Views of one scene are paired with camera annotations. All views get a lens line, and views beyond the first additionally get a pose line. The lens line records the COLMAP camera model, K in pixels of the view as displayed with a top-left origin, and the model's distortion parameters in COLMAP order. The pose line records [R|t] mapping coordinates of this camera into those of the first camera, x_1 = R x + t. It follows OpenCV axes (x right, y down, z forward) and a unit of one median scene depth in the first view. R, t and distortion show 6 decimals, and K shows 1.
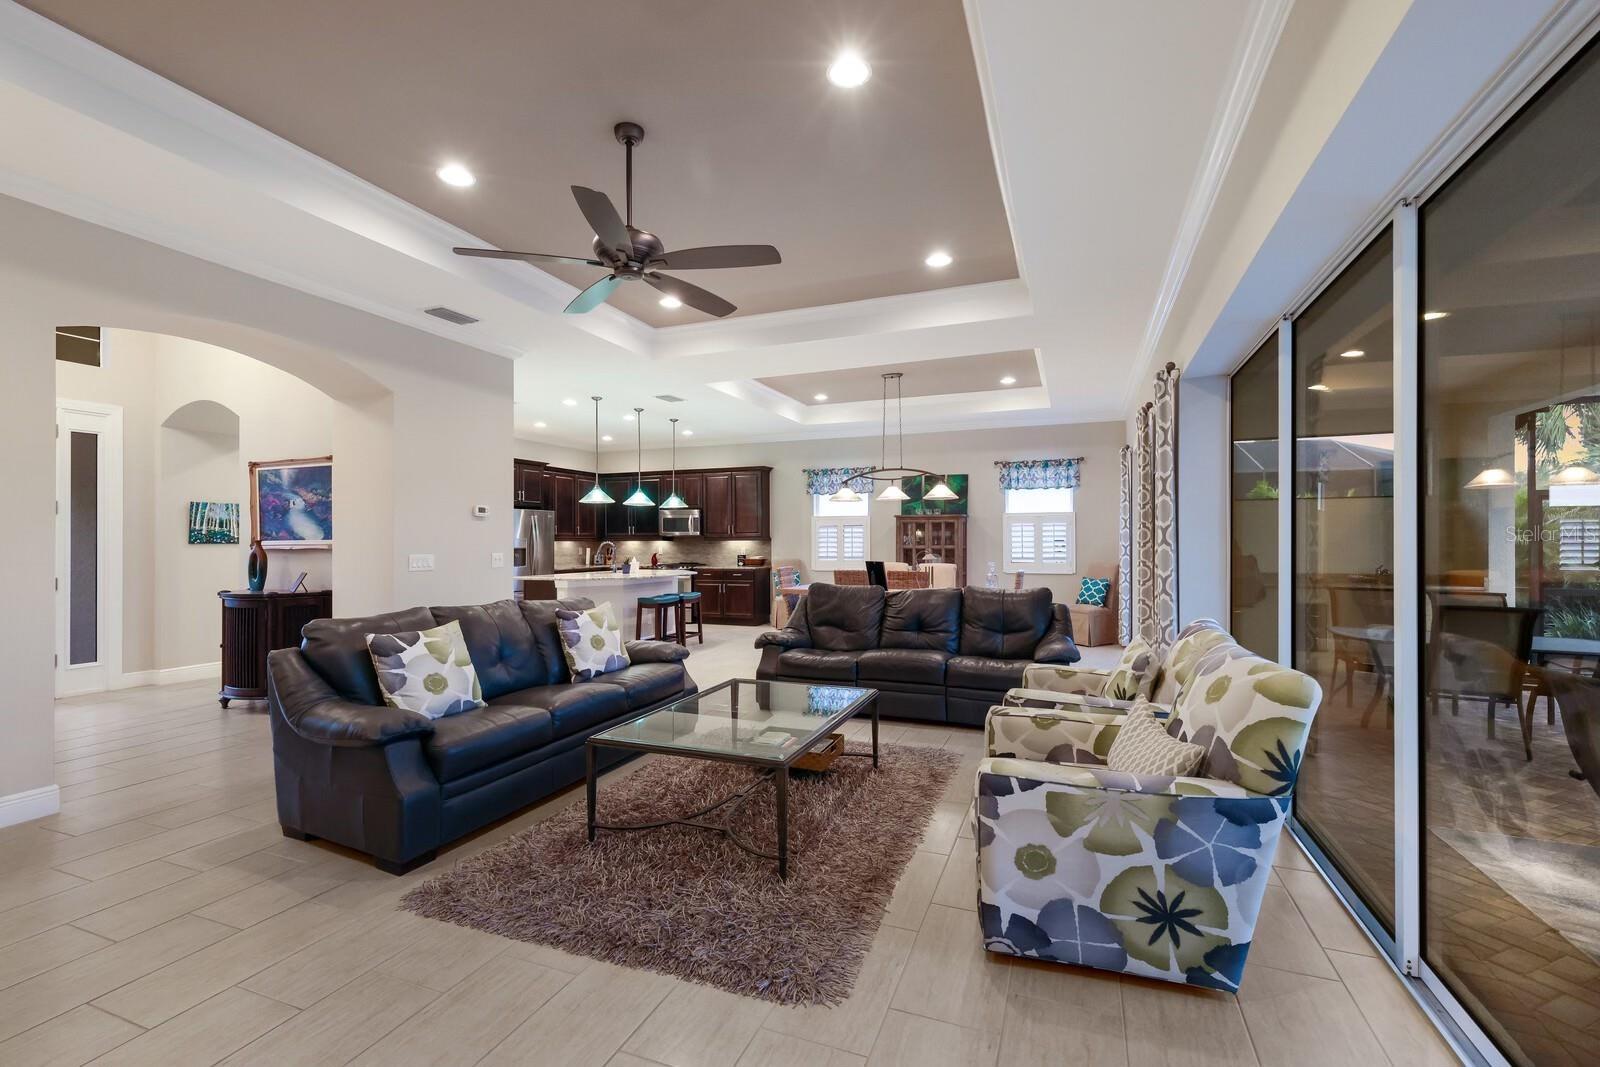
lens RADIAL K [[683.2, 0, 802.9], [0, 683.2, 540.2], [0, 0, 1]] dist [0.003800, -0.000707]
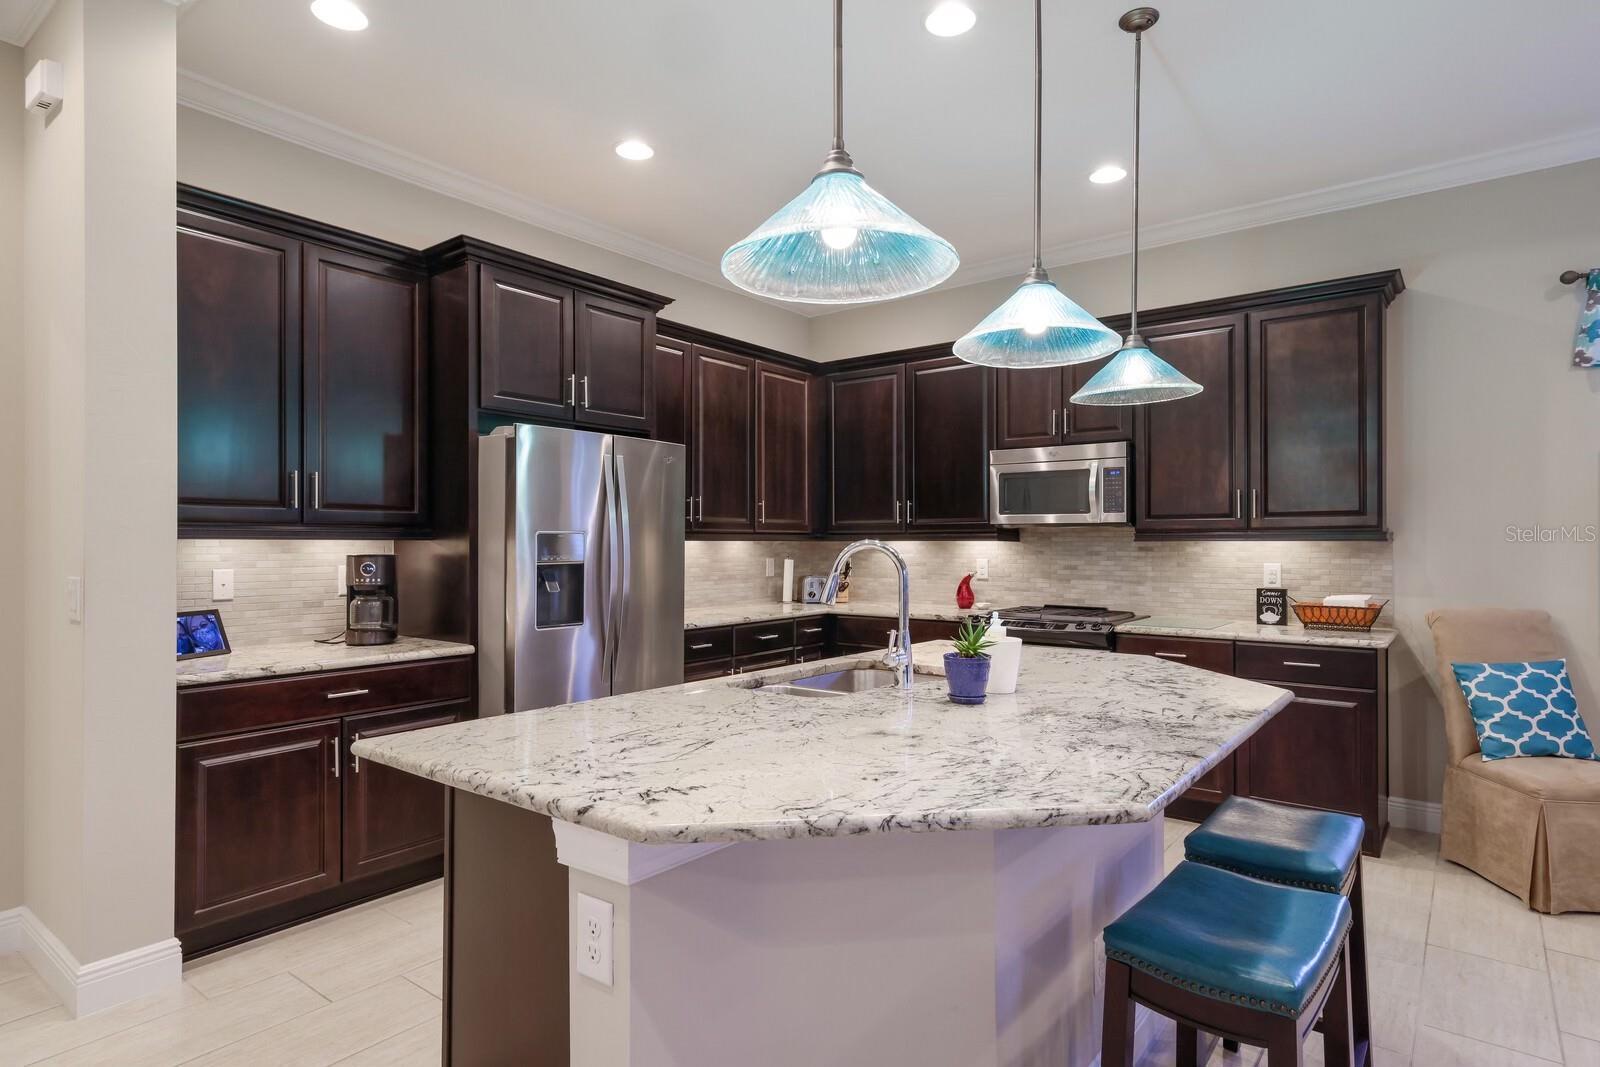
lens RADIAL K [[878.4, 0, 799.4], [0, 878.4, 532.3], [0, 0, 1]] dist [0.037982, 0.000323]
pose [[0.959907, 0.002528, -0.280308, -0.179534], [-0.005042, 0.999953, -0.008250, 0.000946], [0.280274, 0.009332, 0.959875, 0.558115]]
